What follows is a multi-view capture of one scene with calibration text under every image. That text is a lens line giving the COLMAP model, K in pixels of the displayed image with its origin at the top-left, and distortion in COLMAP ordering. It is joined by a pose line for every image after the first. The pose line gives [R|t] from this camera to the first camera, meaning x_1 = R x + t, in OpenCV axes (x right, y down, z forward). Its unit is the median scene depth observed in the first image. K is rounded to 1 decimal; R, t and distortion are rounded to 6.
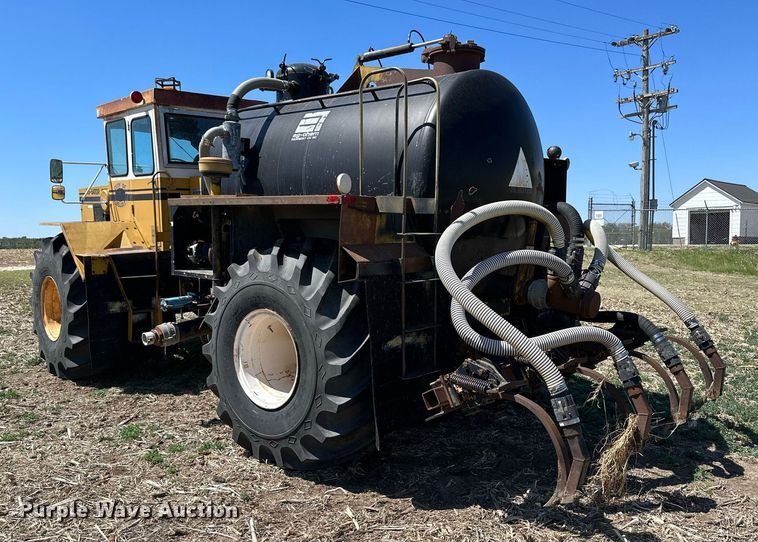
lens RADIAL K [[682.2, 0, 379.0], [0, 682.2, 271.0], [0, 0, 1]] dist [0.118934, 0.001605]
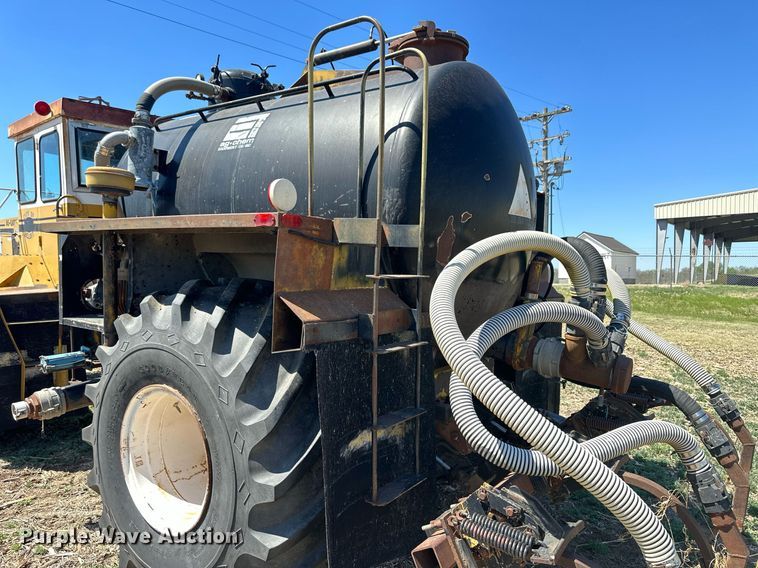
lens RADIAL K [[532.2, 0, 379.0], [0, 532.2, 284.0], [0, 0, 1]] dist [0.031764, -0.004150]
pose [[0.994283, 0.010875, 0.106219, -0.012395], [-0.007631, 0.999493, -0.030899, -0.027145], [-0.106501, 0.029911, 0.993863, 0.426889]]
